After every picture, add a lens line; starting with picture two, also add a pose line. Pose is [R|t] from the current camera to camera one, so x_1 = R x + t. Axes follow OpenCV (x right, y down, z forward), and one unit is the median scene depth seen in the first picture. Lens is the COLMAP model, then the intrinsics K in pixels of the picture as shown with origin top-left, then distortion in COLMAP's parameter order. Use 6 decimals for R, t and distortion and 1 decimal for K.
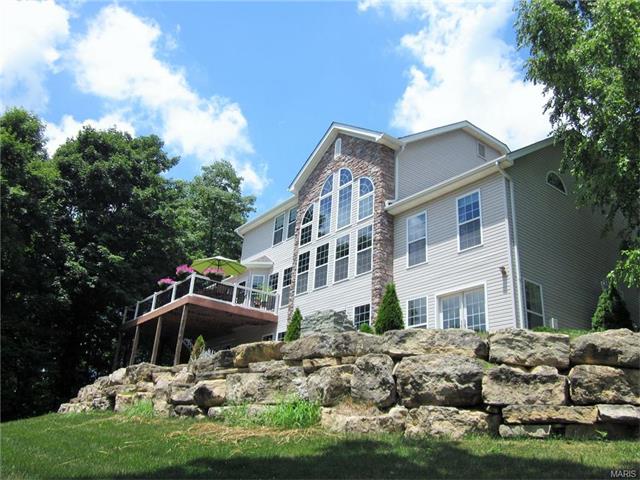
lens RADIAL K [[542.1, 0, 320.0], [0, 542.1, 240.0], [0, 0, 1]] dist [-0.050301, 0.009337]
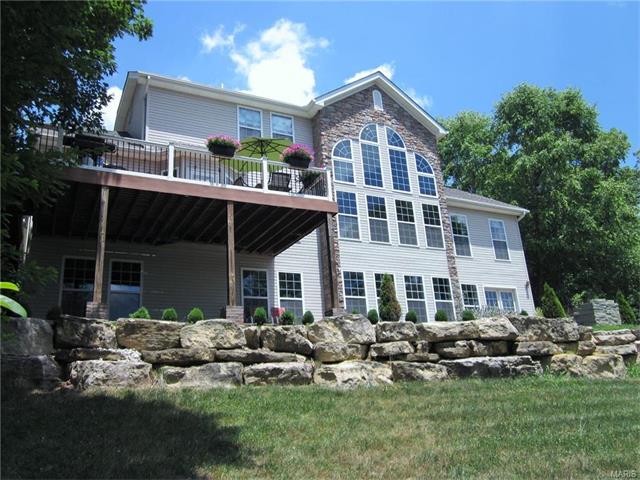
lens RADIAL K [[542.1, 0, 320.0], [0, 542.1, 240.0], [0, 0, 1]] dist [-0.050301, 0.009337]
pose [[0.162465, 0.235024, 0.958316, -0.909887], [-0.297898, 0.937582, -0.179436, 0.282885], [-0.940671, -0.256328, 0.222337, 0.902127]]
